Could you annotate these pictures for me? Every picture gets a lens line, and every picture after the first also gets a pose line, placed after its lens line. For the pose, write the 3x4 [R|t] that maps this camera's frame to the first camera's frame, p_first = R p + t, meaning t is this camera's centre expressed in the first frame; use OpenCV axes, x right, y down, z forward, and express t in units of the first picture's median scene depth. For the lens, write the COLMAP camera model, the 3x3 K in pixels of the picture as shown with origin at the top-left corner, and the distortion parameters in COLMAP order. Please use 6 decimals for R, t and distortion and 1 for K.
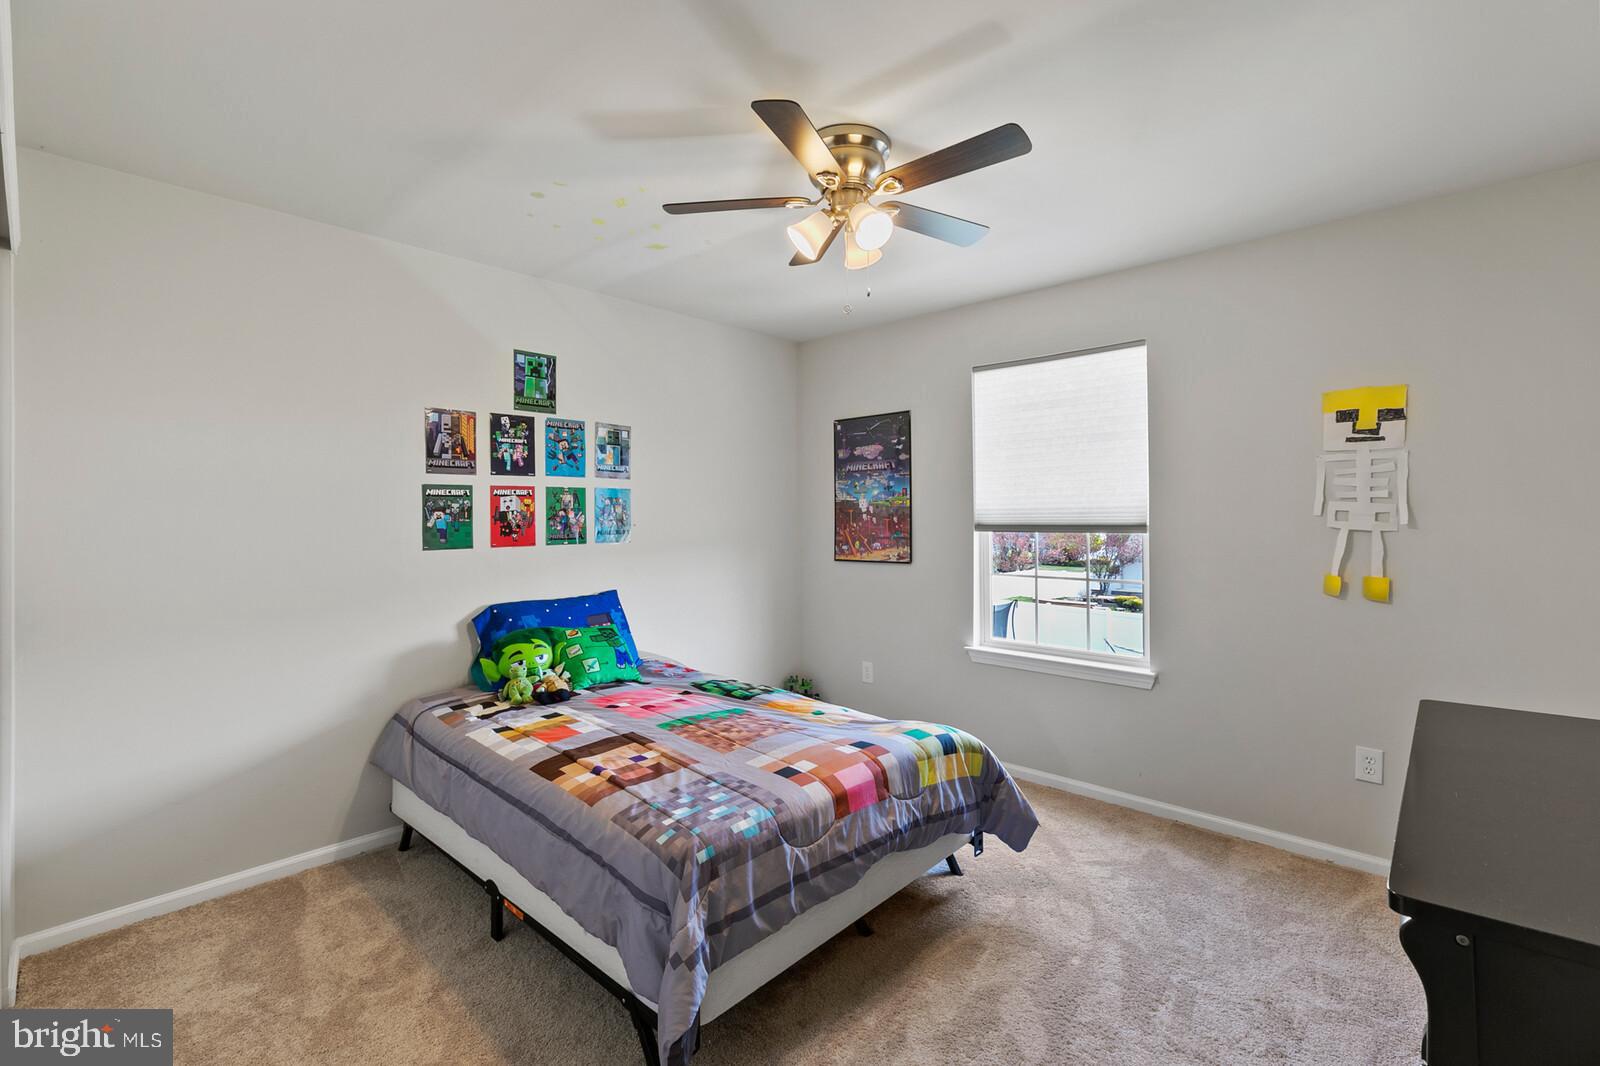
lens RADIAL K [[715.4, 0, 800.1], [0, 715.4, 525.0], [0, 0, 1]] dist [0.004577, -0.001399]
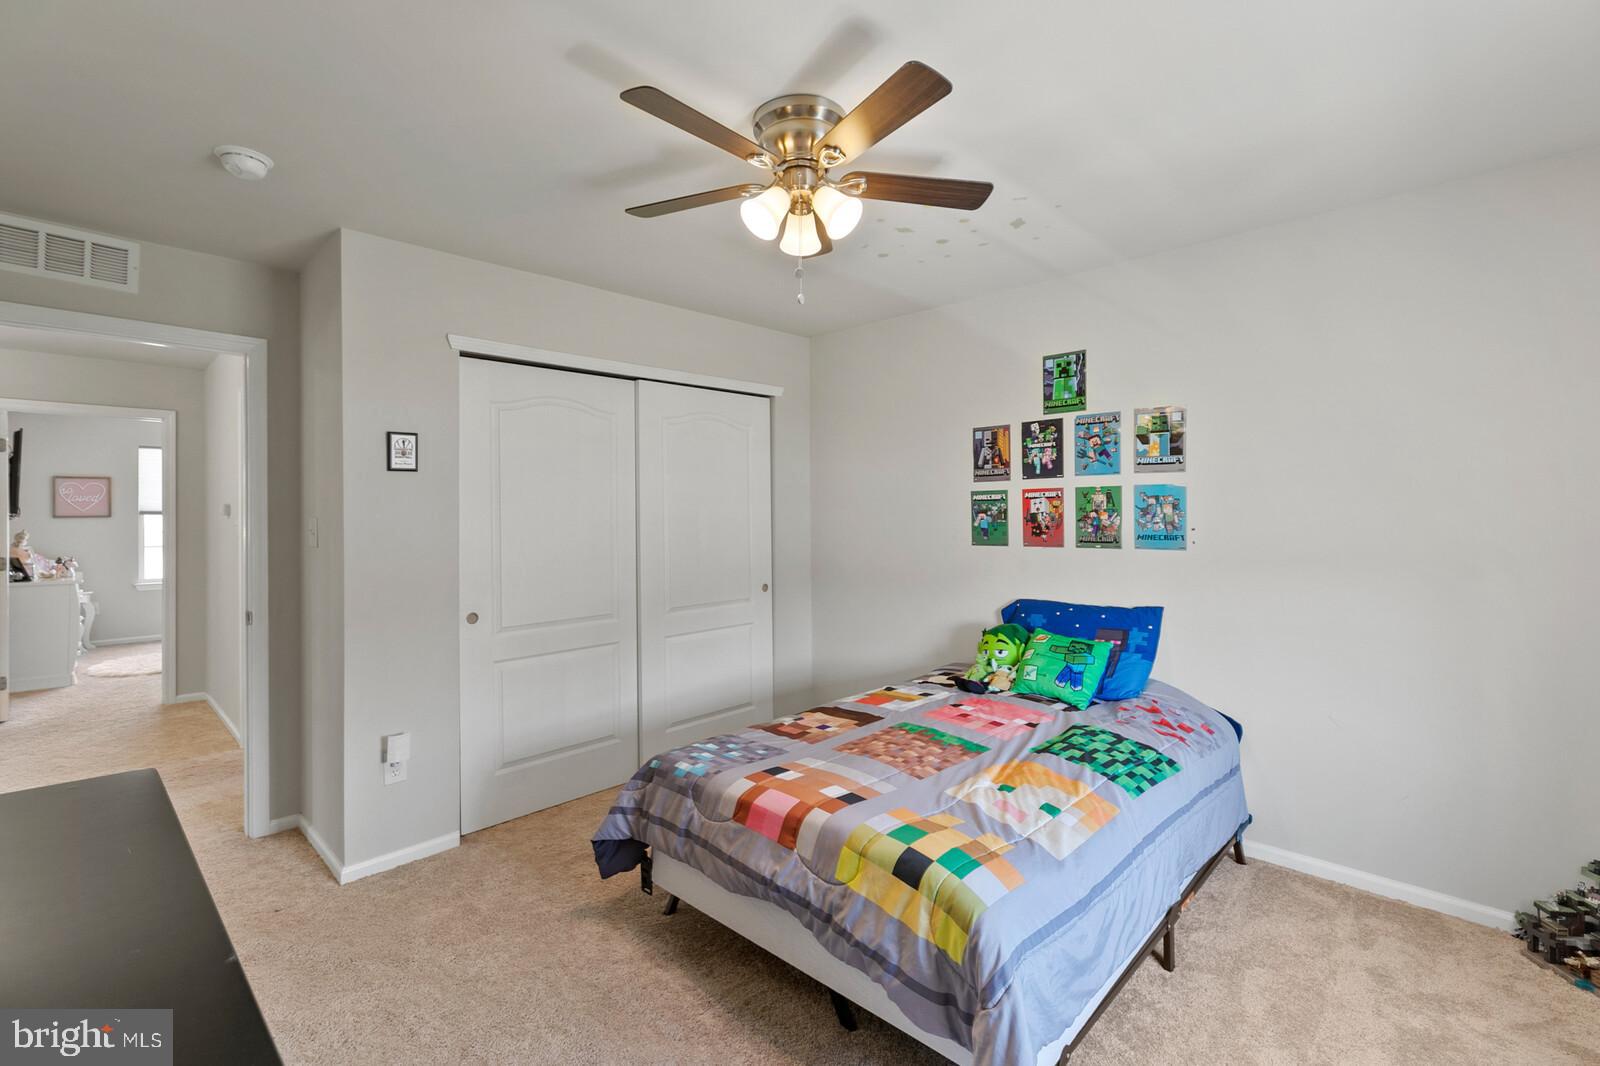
lens RADIAL K [[715.4, 0, 800.5], [0, 715.4, 521.4], [0, 0, 1]] dist [0.004577, -0.001399]
pose [[-0.019689, 0.016335, -0.999673, 0.657488], [-0.005655, 0.999849, 0.016450, -0.022190], [0.999790, 0.005977, -0.019594, 0.681214]]
